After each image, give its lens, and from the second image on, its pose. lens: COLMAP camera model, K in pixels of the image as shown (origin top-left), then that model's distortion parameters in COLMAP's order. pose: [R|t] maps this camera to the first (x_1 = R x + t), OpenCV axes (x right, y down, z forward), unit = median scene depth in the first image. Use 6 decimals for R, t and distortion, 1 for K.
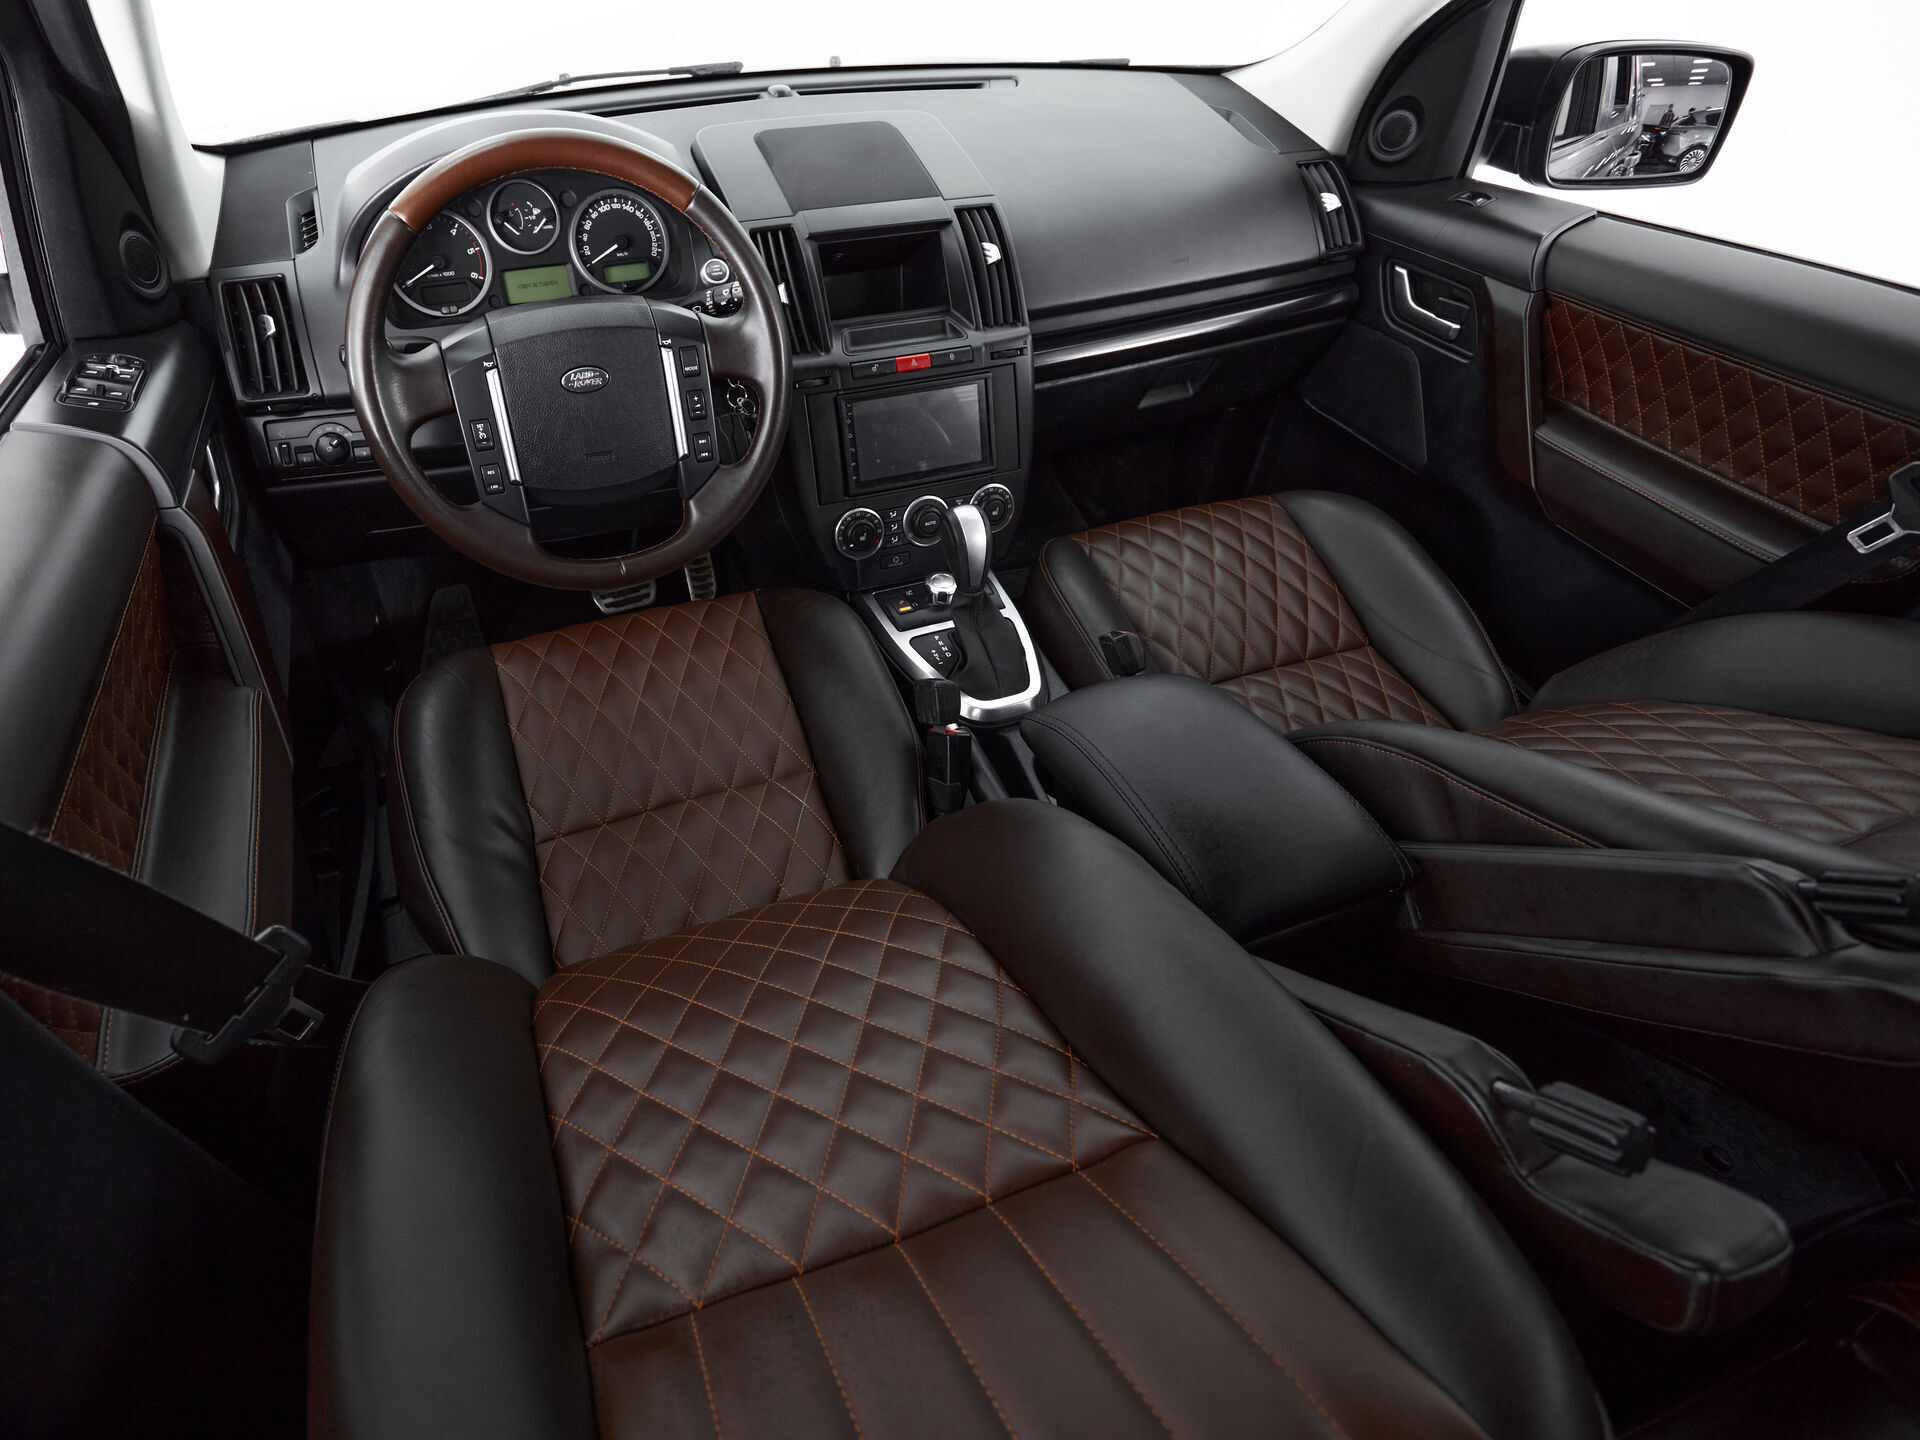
lens RADIAL K [[1044.4, 0, 826.6], [0, 1044.4, 706.3], [0, 0, 1]] dist [-0.007612, 0.008584]
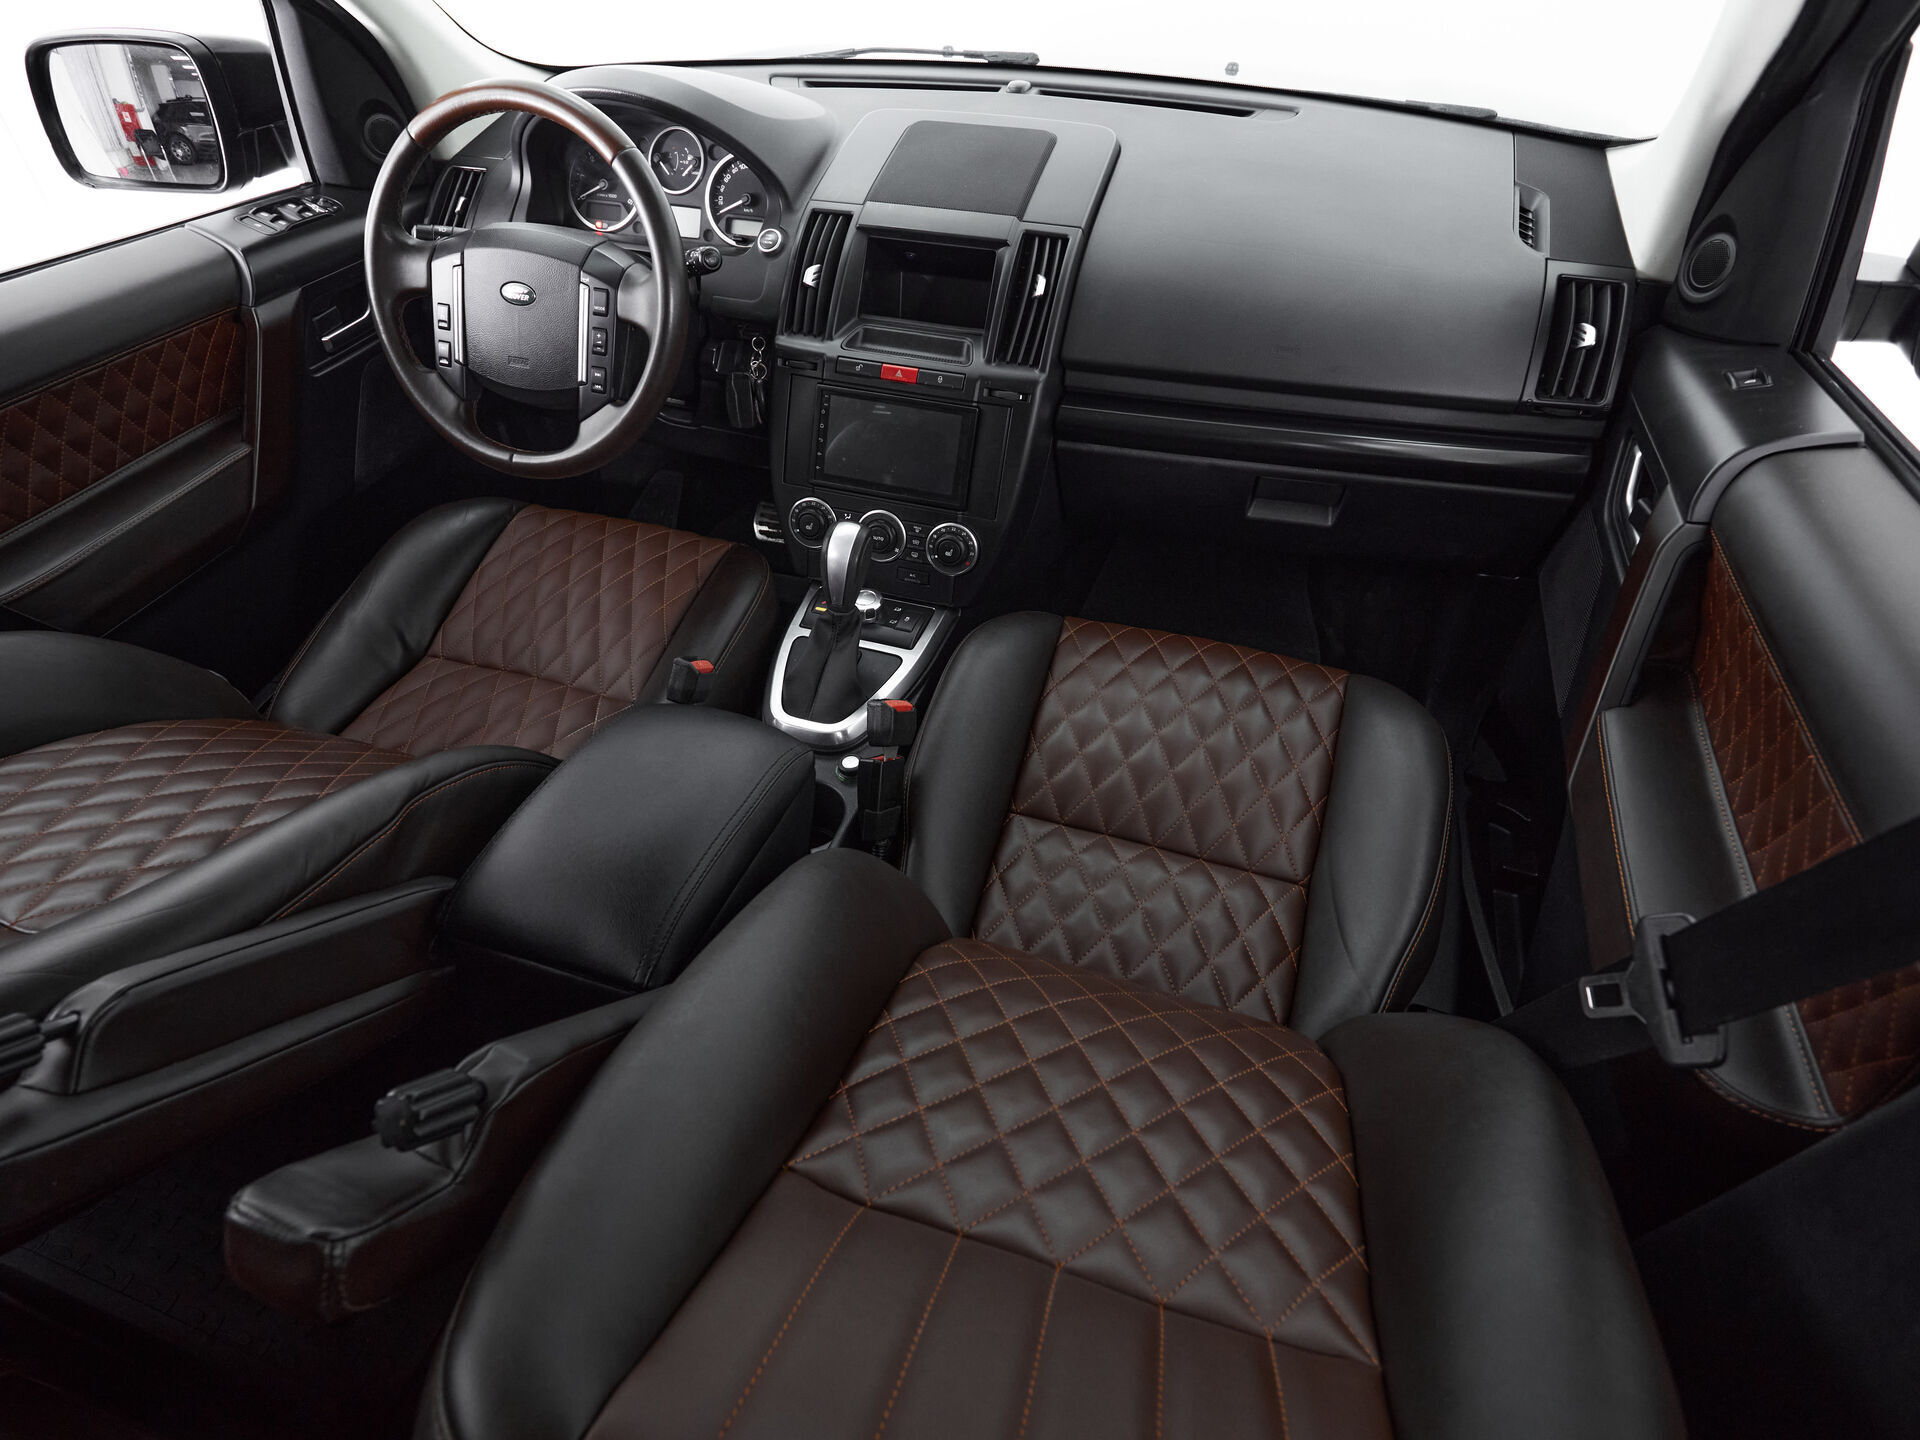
lens RADIAL K [[1044.4, 0, 904.7], [0, 1044.4, 719.1], [0, 0, 1]] dist [-0.007612, 0.008584]
pose [[0.774374, 0.420651, -0.472649, 0.654444], [-0.409157, 0.902712, 0.133048, -0.163569], [0.482633, 0.090359, 0.871149, 0.177515]]
